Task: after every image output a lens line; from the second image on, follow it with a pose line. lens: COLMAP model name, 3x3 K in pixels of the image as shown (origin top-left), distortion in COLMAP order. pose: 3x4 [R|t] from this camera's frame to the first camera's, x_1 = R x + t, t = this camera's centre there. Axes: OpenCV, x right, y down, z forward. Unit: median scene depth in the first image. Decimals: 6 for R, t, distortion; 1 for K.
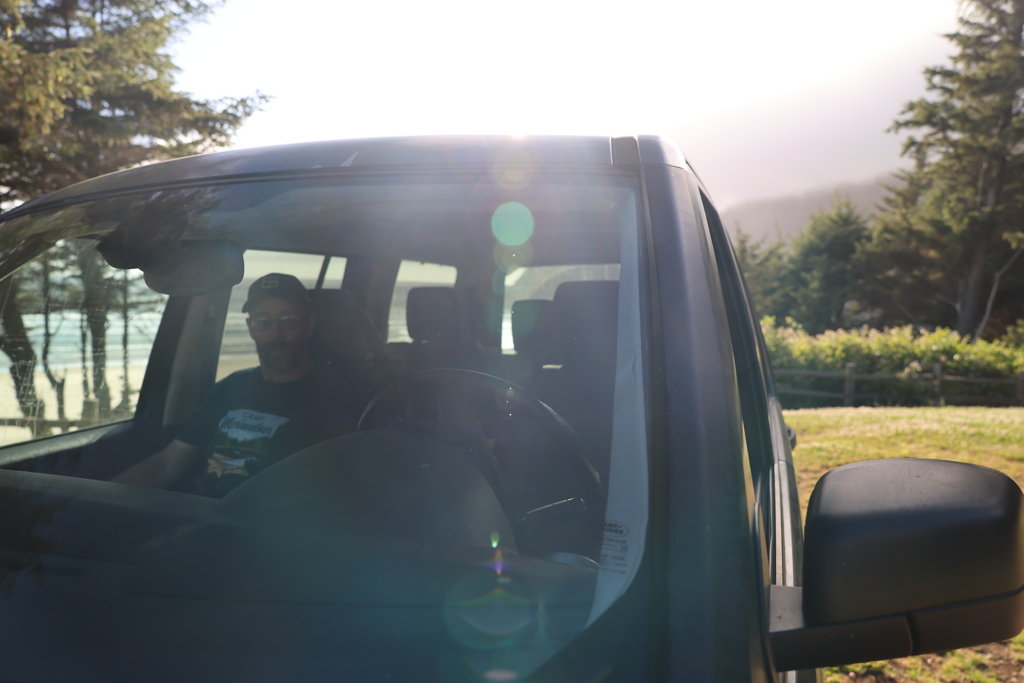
lens RADIAL K [[679.0, 0, 508.3], [0, 679.0, 346.8], [0, 0, 1]] dist [-0.059040, 0.030620]
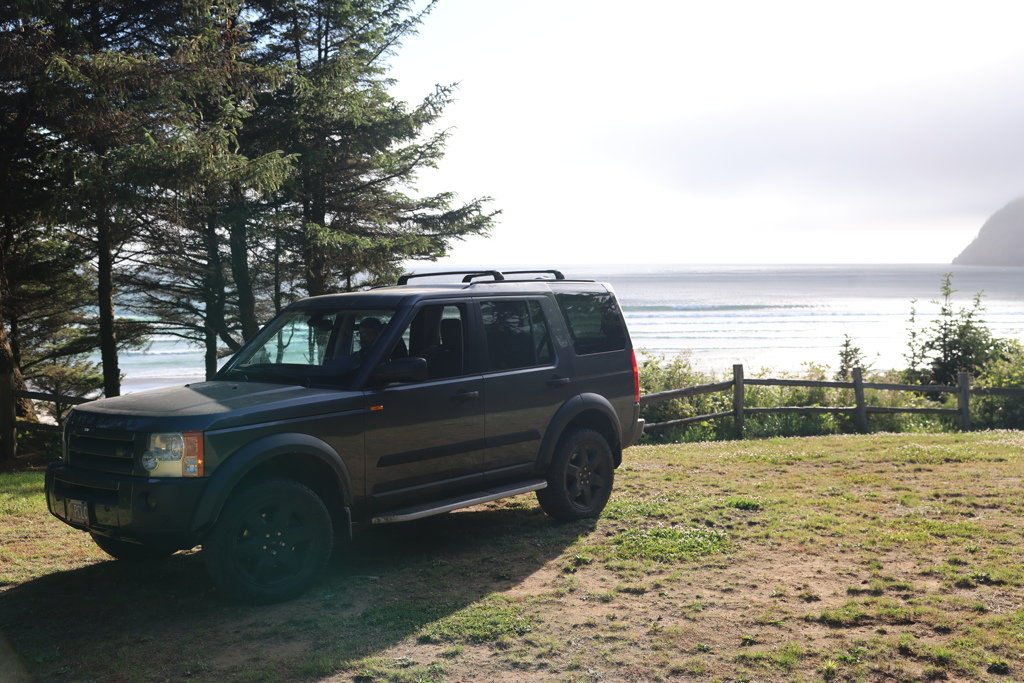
lens RADIAL K [[1101.8, 0, 510.0], [0, 1101.8, 319.9], [0, 0, 1]] dist [0.049146, 0.000000]
pose [[0.929300, -0.014578, -0.369037, 0.136108], [-0.002650, 0.998932, -0.046133, 0.010159], [0.369315, 0.043850, 0.928269, -0.231554]]
